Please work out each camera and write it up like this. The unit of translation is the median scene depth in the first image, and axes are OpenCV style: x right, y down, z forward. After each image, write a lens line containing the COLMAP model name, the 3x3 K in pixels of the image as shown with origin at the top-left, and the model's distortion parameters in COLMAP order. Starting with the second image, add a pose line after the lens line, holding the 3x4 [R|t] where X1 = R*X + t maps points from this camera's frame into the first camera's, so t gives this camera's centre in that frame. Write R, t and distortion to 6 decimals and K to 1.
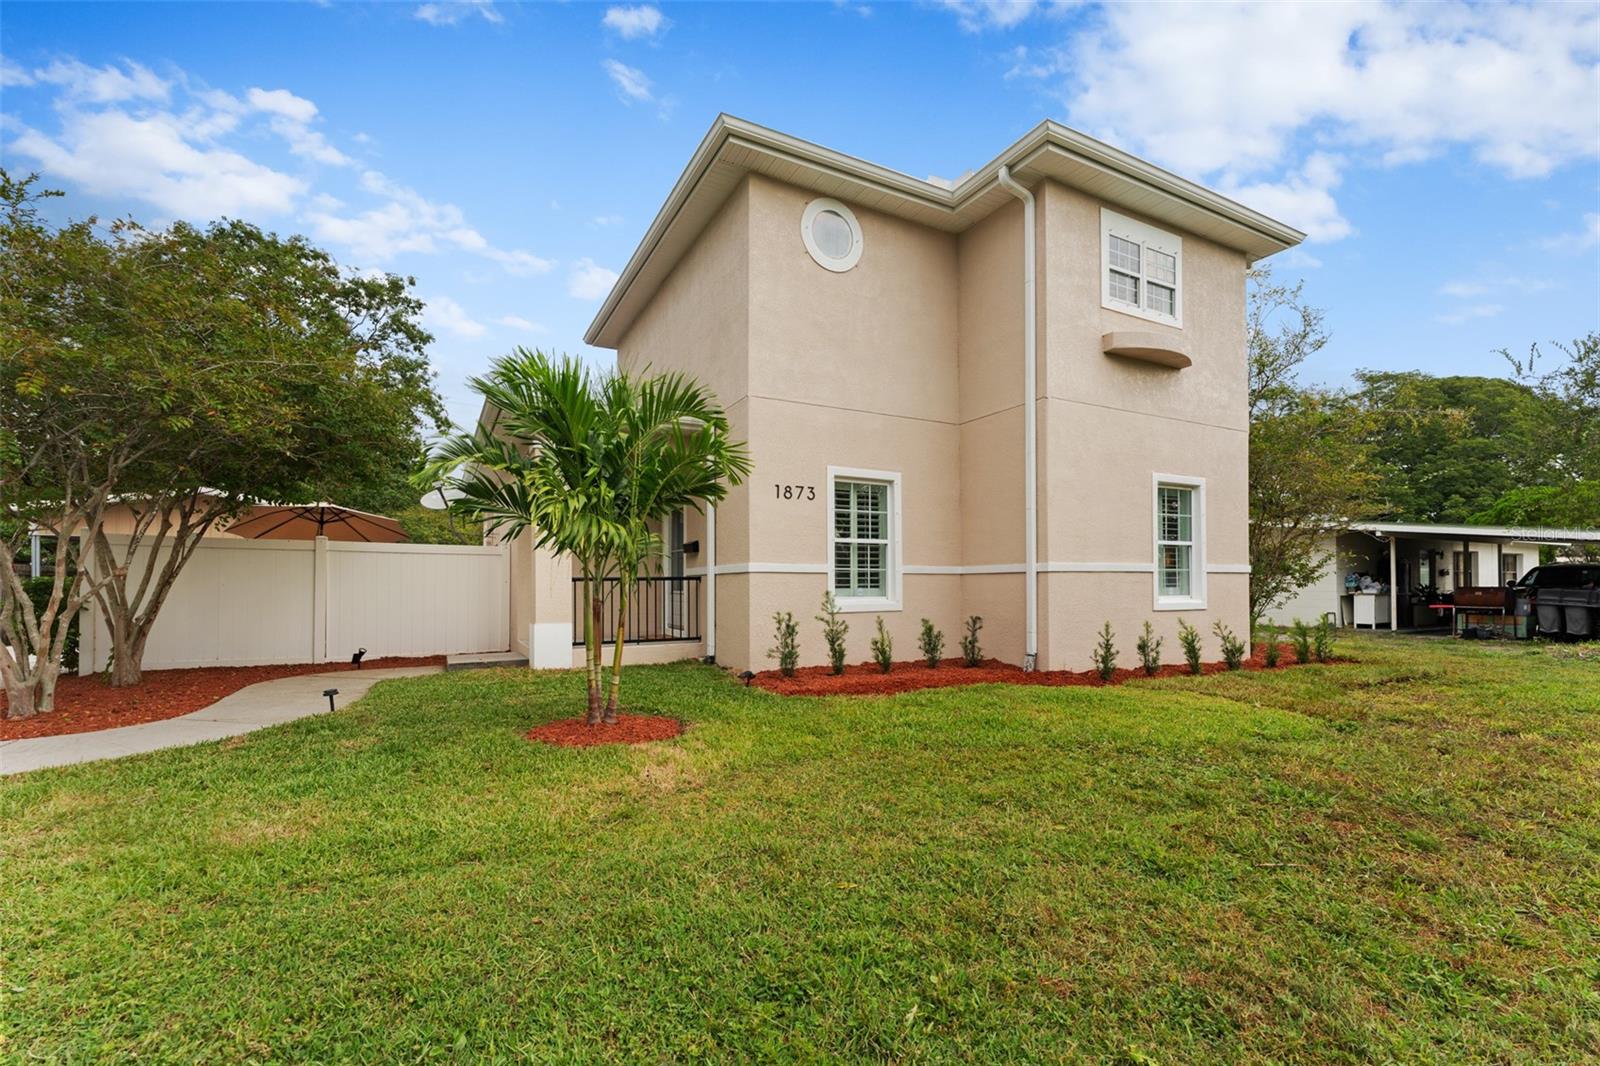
lens RADIAL K [[745.0, 0, 794.5], [0, 745.0, 577.7], [0, 0, 1]] dist [-0.047834, -0.000078]
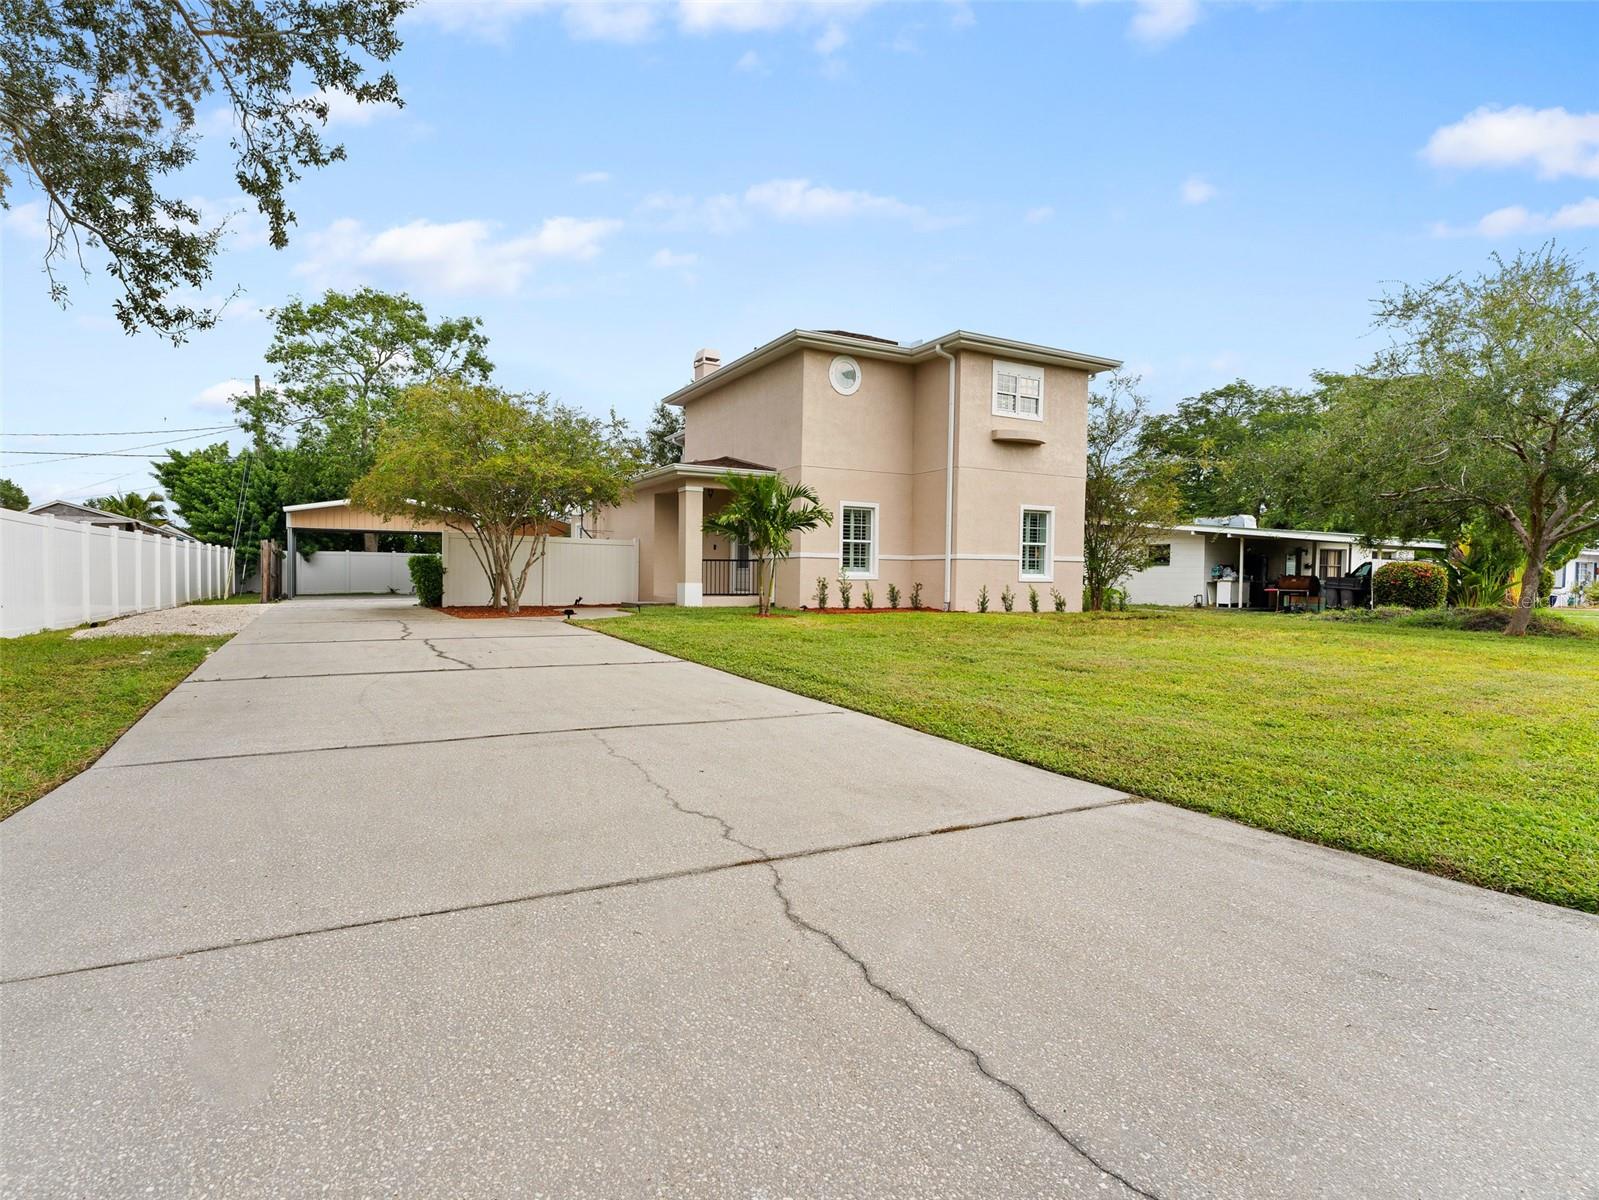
lens RADIAL K [[807.8, 0, 701.2], [0, 807.8, 601.1], [0, 0, 1]] dist [-0.052157, 0.000039]
pose [[0.998679, 0.015107, -0.049115, -0.192030], [-0.012941, 0.998942, 0.044119, 0.015560], [0.049729, -0.043425, 0.997818, -1.001983]]
